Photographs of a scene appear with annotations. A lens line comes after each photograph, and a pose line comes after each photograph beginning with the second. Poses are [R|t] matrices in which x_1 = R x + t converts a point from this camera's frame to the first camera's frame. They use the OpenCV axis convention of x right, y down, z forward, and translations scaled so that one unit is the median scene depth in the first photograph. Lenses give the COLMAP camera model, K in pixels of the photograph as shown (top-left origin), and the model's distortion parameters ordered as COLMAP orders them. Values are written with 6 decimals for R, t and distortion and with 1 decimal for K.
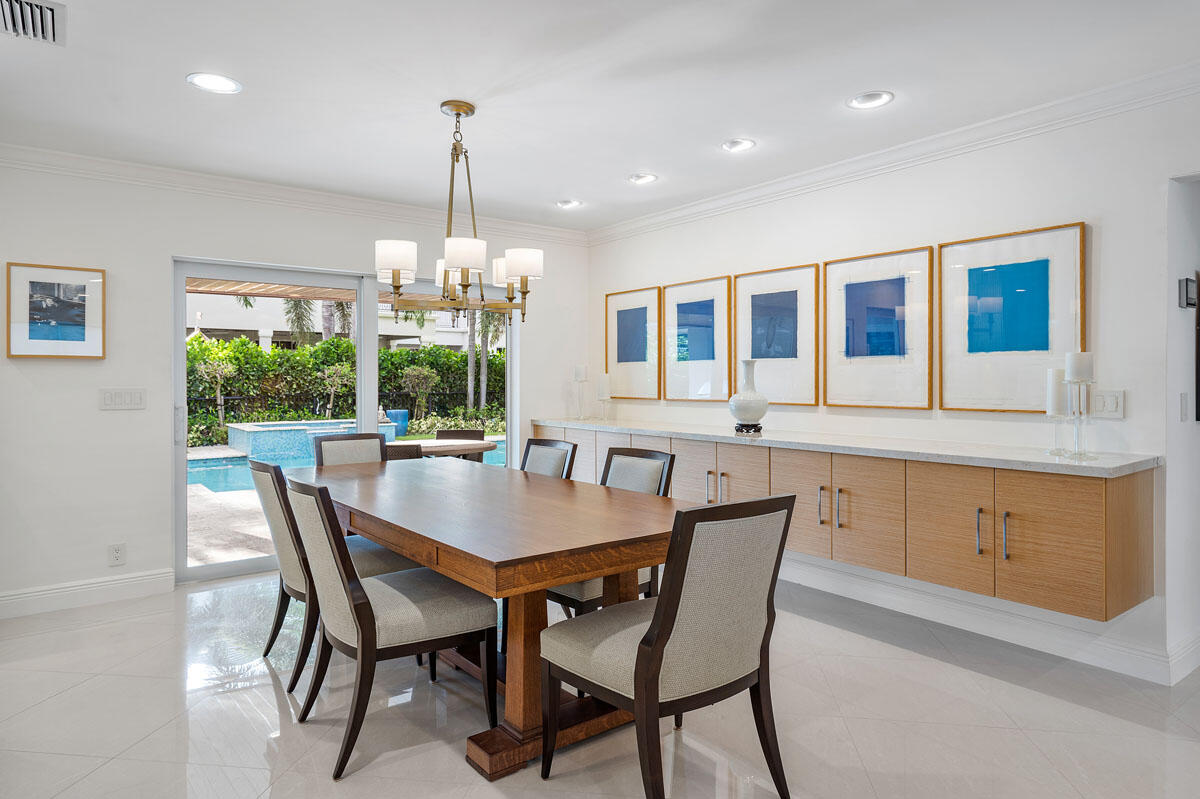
lens RADIAL K [[756.8, 0, 594.3], [0, 756.8, 391.3], [0, 0, 1]] dist [0.002021, 0.000174]
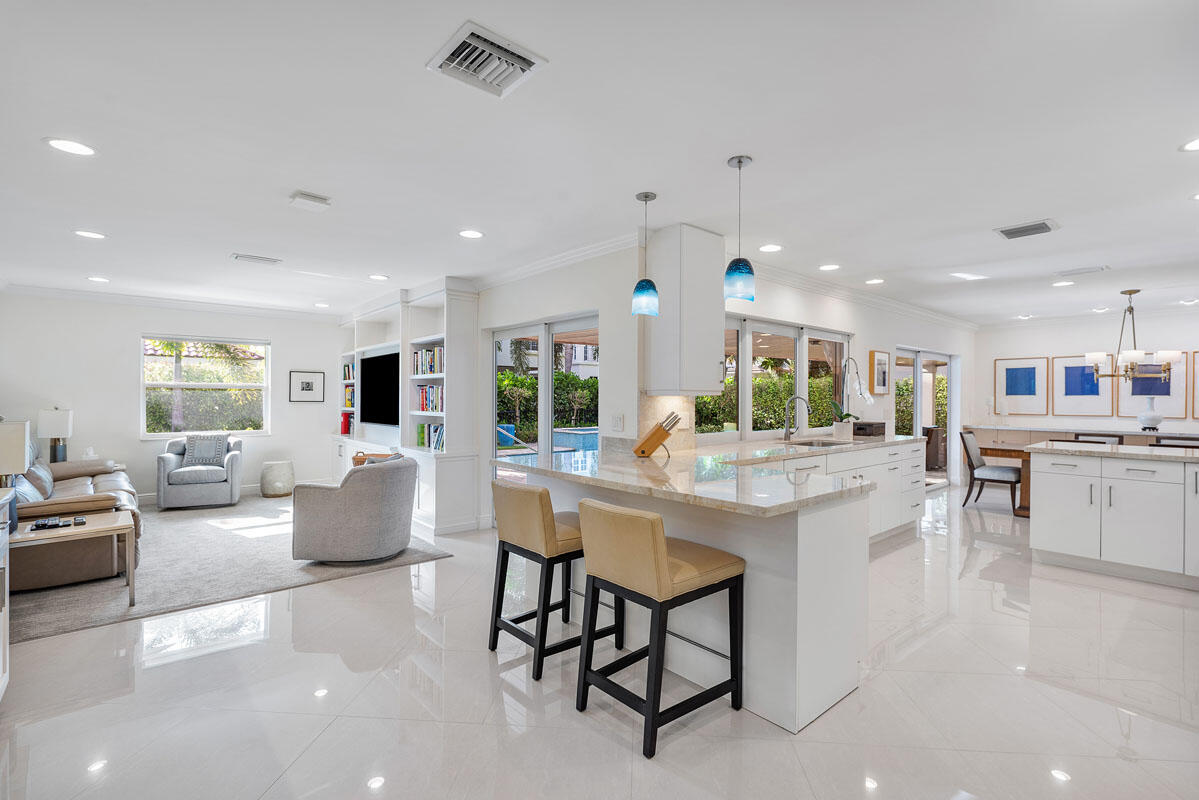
lens RADIAL K [[559.1, 0, 599.7], [0, 559.1, 409.3], [0, 0, 1]] dist [-0.001845, -0.000641]
pose [[0.994863, 0.008698, 0.100859, -1.468624], [-0.008788, 0.999961, 0.000455, 0.007397], [-0.100851, -0.001339, 0.994901, -0.388896]]
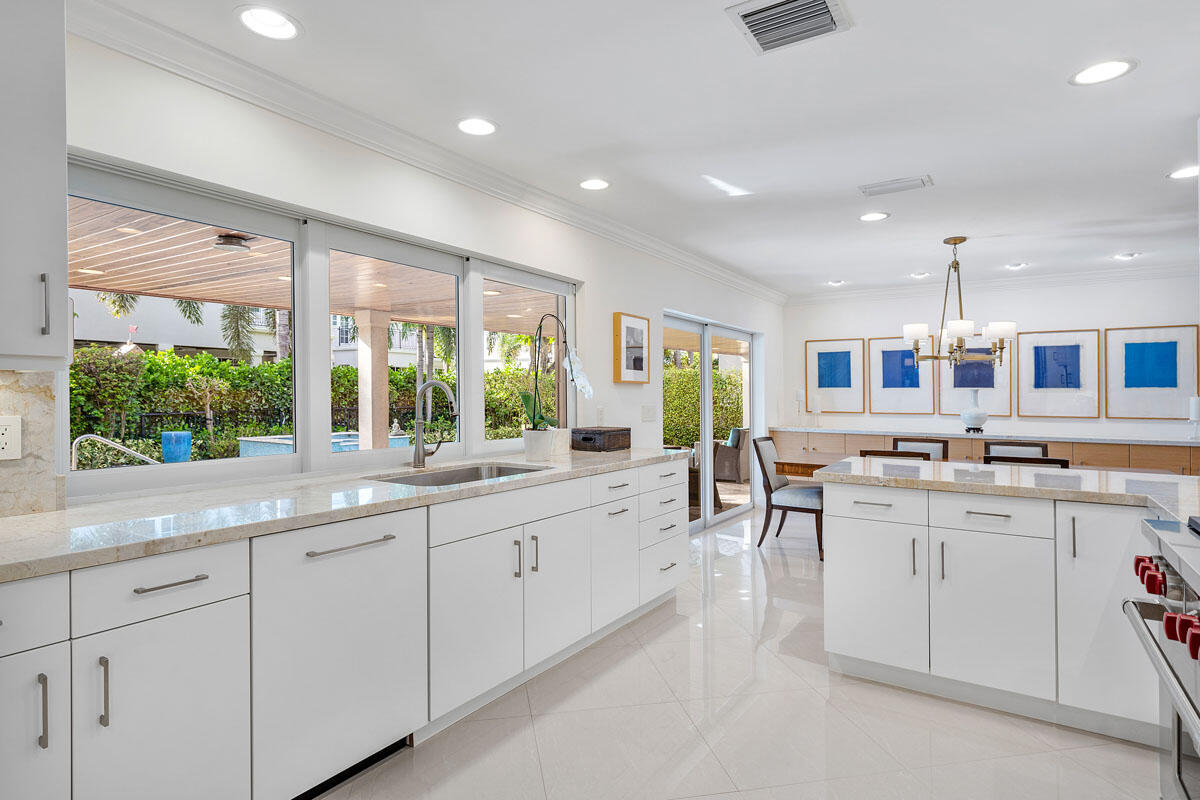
lens RADIAL K [[642.5, 0, 605.5], [0, 642.5, 394.3], [0, 0, 1]] dist [0.000662, 0.001003]
pose [[0.928804, 0.011919, 0.370381, -1.056291], [-0.003913, 0.999742, -0.022360, 0.005684], [-0.370552, 0.019319, 0.928611, -0.005649]]
